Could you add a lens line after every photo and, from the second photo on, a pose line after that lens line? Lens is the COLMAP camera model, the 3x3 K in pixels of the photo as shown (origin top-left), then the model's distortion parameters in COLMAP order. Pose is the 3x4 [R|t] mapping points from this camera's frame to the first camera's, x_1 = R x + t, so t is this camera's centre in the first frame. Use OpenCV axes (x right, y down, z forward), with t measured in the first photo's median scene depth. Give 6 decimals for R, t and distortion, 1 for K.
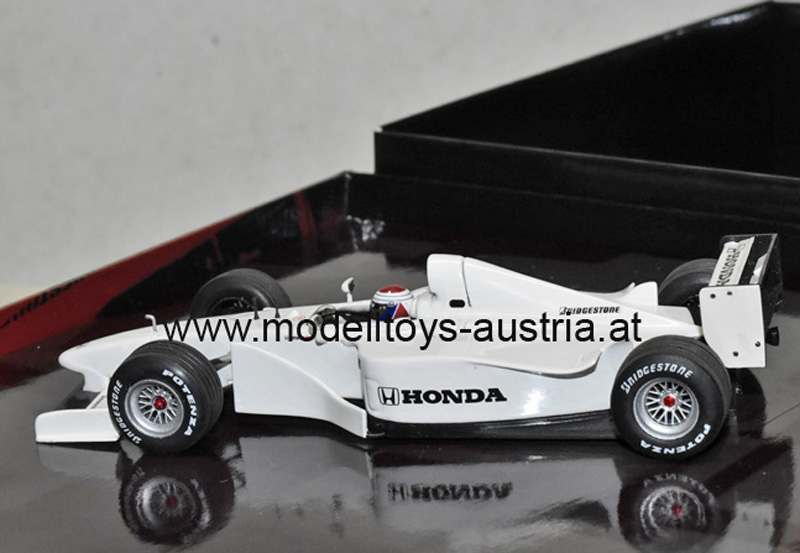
lens RADIAL K [[2127.7, 0, 416.6], [0, 2127.7, 276.6], [0, 0, 1]] dist [0.041150, 0.734353]
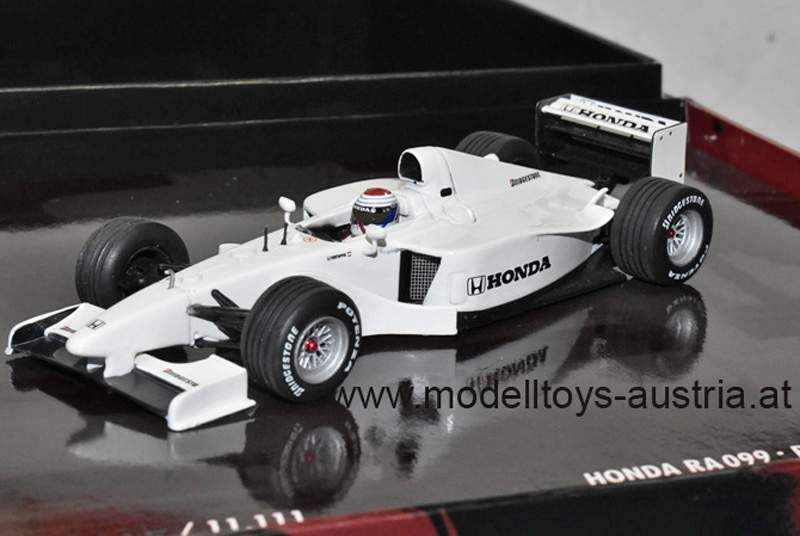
lens RADIAL K [[2163.0, 0, 400.0], [0, 2163.0, 268.0], [0, 0, 1]] dist [0.053458, -0.142356]
pose [[0.510956, -0.166861, 0.843256, -0.885713], [0.176965, 0.980385, 0.086767, -0.046137], [-0.841194, 0.104893, 0.530462, 0.494140]]
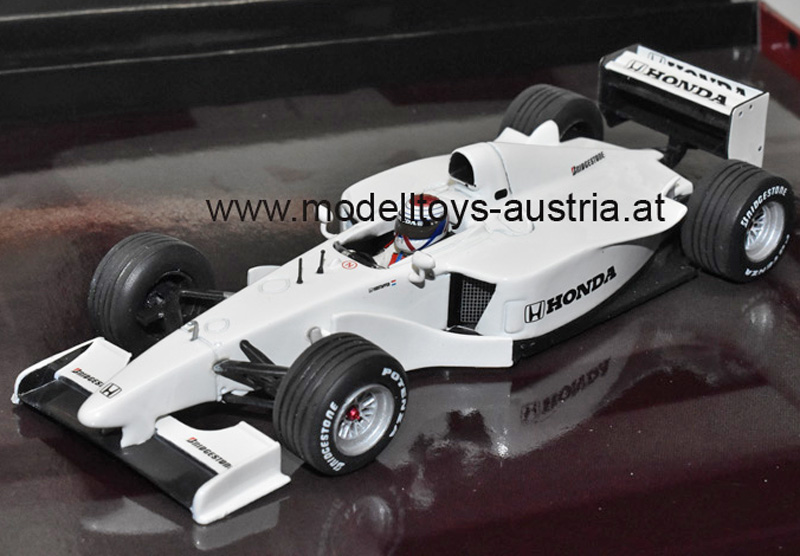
lens RADIAL K [[2127.7, 0, 416.6], [0, 2127.7, 278.1], [0, 0, 1]] dist [0.041150, 0.734353]
pose [[0.515766, -0.300256, 0.802391, -0.754011], [0.173976, 0.953767, 0.245071, -0.185625], [-0.838879, 0.013197, 0.544158, 0.556770]]
